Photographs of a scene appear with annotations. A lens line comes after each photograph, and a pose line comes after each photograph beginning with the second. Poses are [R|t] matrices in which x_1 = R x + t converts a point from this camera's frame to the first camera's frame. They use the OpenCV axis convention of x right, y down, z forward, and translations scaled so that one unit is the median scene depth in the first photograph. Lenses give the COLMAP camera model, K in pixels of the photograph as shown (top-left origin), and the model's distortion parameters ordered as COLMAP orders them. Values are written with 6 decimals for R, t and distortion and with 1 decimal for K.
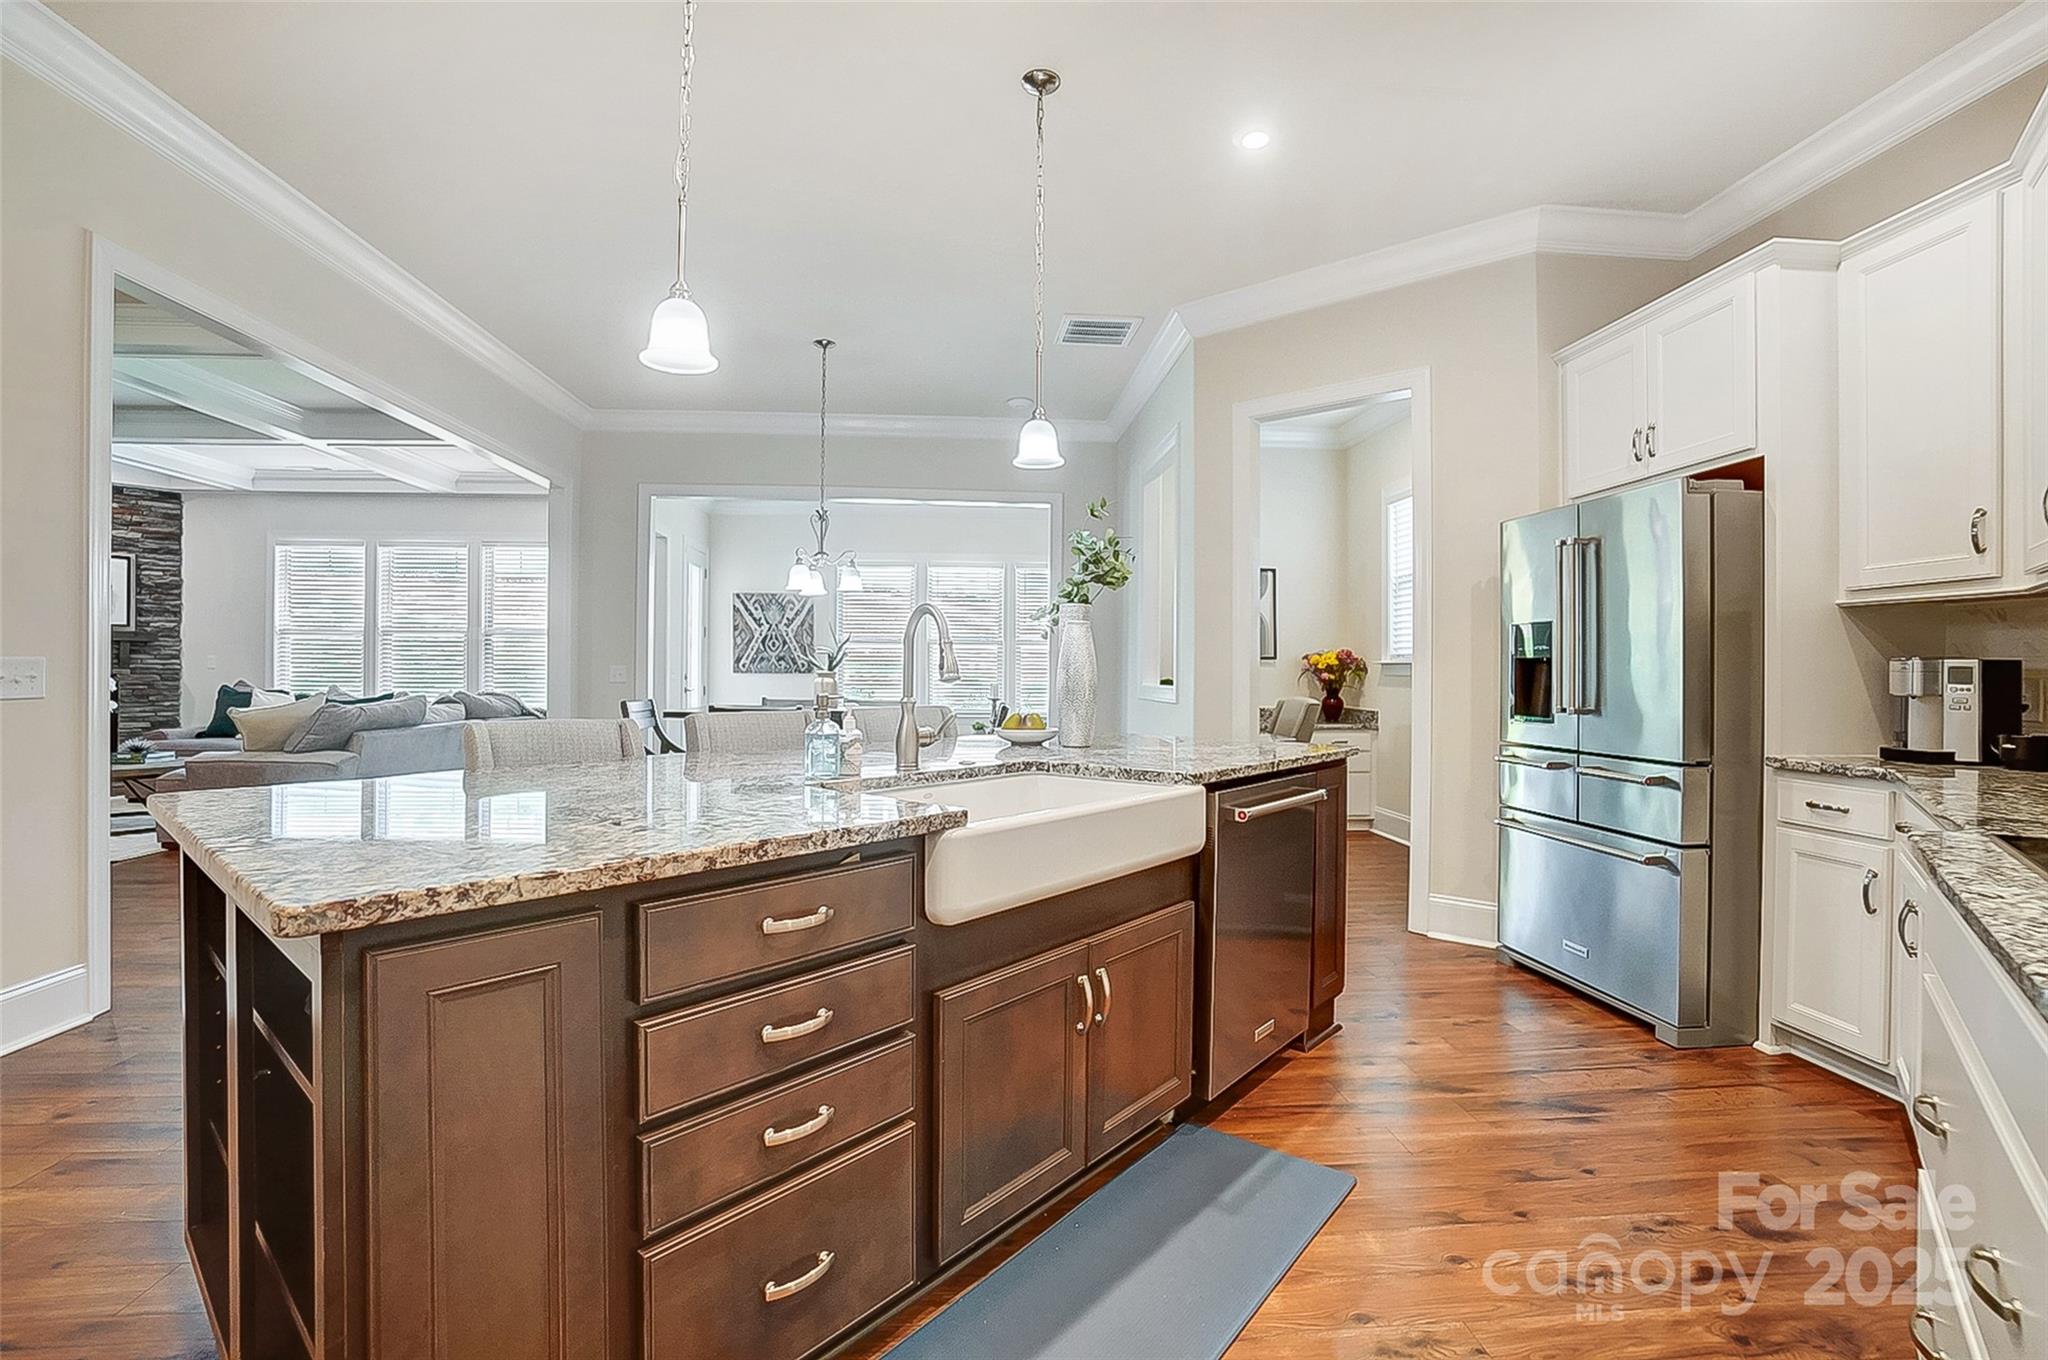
lens RADIAL K [[910.8, 0, 1010.4], [0, 910.8, 676.7], [0, 0, 1]] dist [-0.064173, 0.023273]
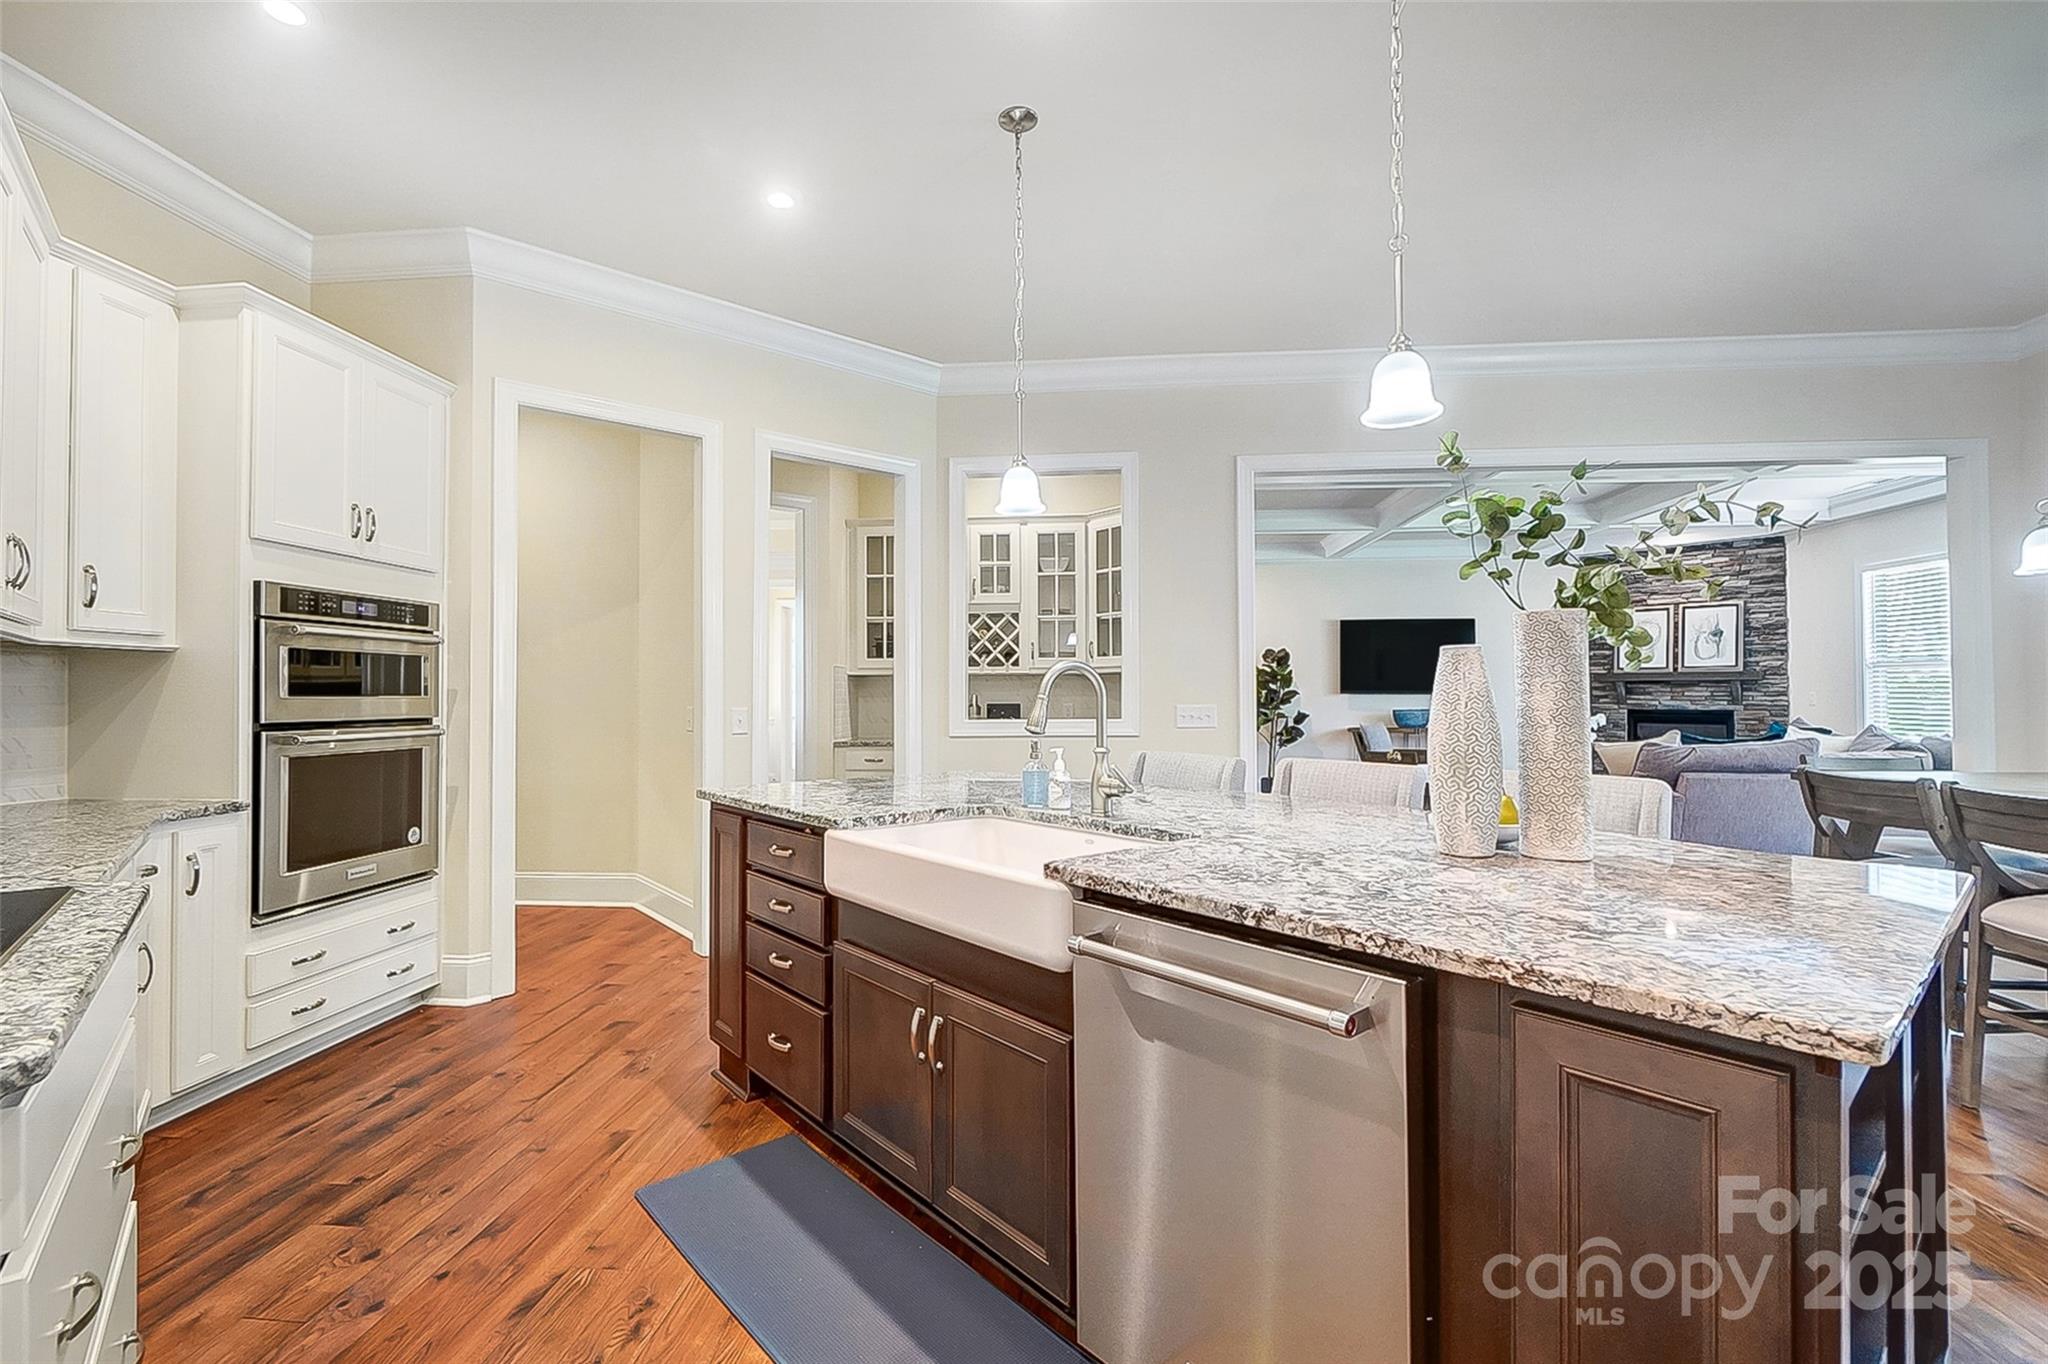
lens RADIAL K [[896.3, 0, 1012.0], [0, 896.3, 680.0], [0, 0, 1]] dist [-0.001496, -0.001153]
pose [[-0.154773, -0.026230, -0.987602, 0.234004], [-0.005021, 0.999655, -0.025763, -0.007129], [0.987937, 0.000971, -0.154852, 0.263501]]
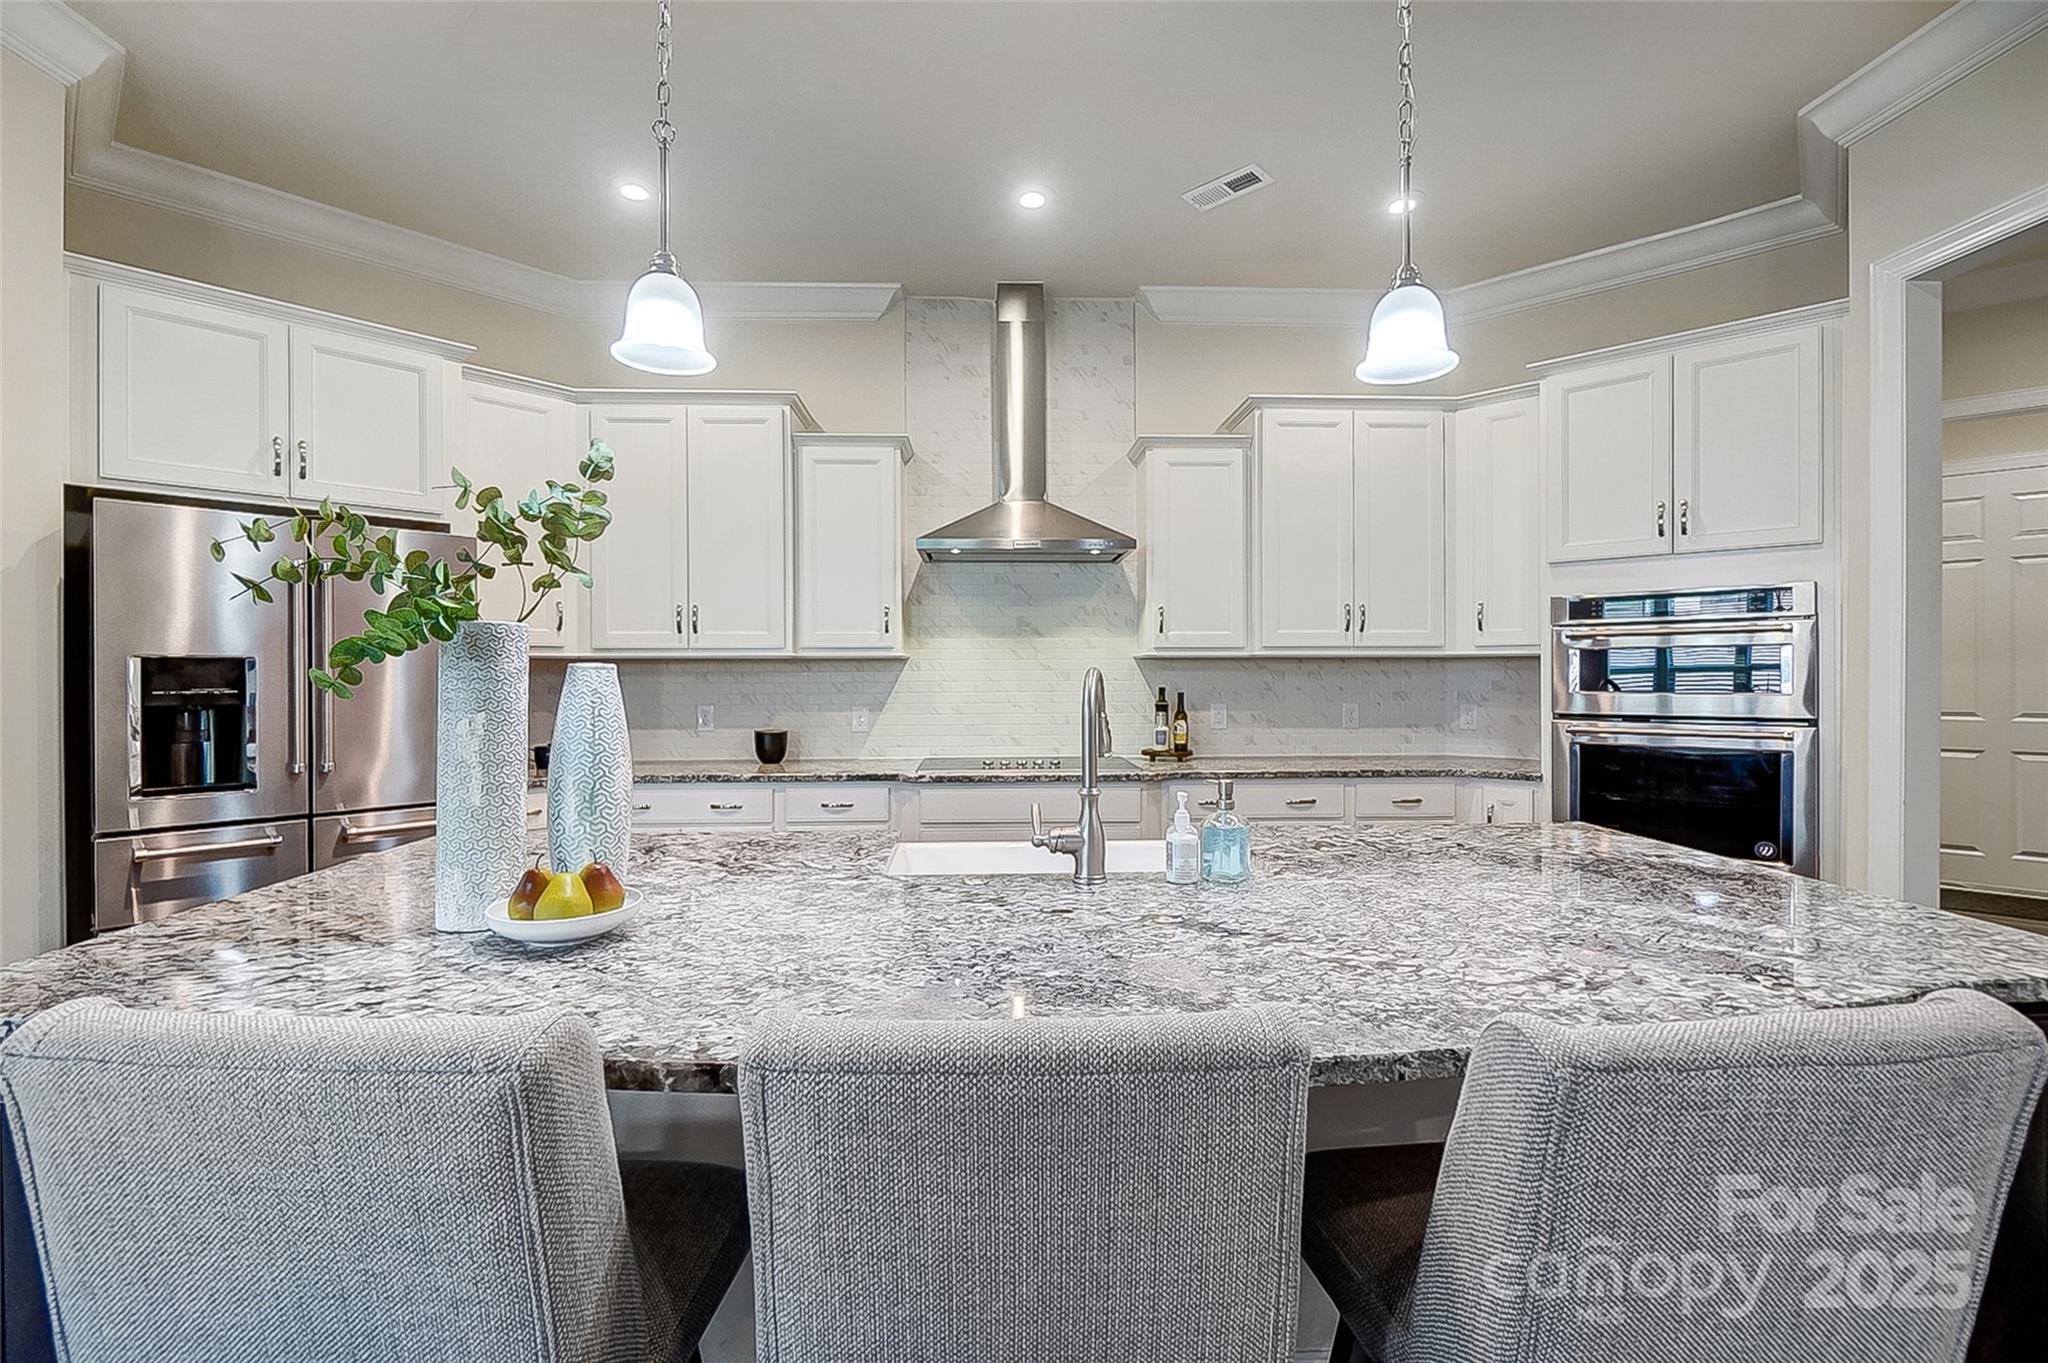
lens RADIAL K [[896.3, 0, 1012.0], [0, 896.3, 679.5], [0, 0, 1]] dist [-0.001496, -0.001153]
pose [[-0.686818, -0.010640, 0.726751, -0.163026], [0.001603, 0.999868, 0.016154, -0.020011], [-0.726828, 0.012260, -0.686711, 0.390509]]
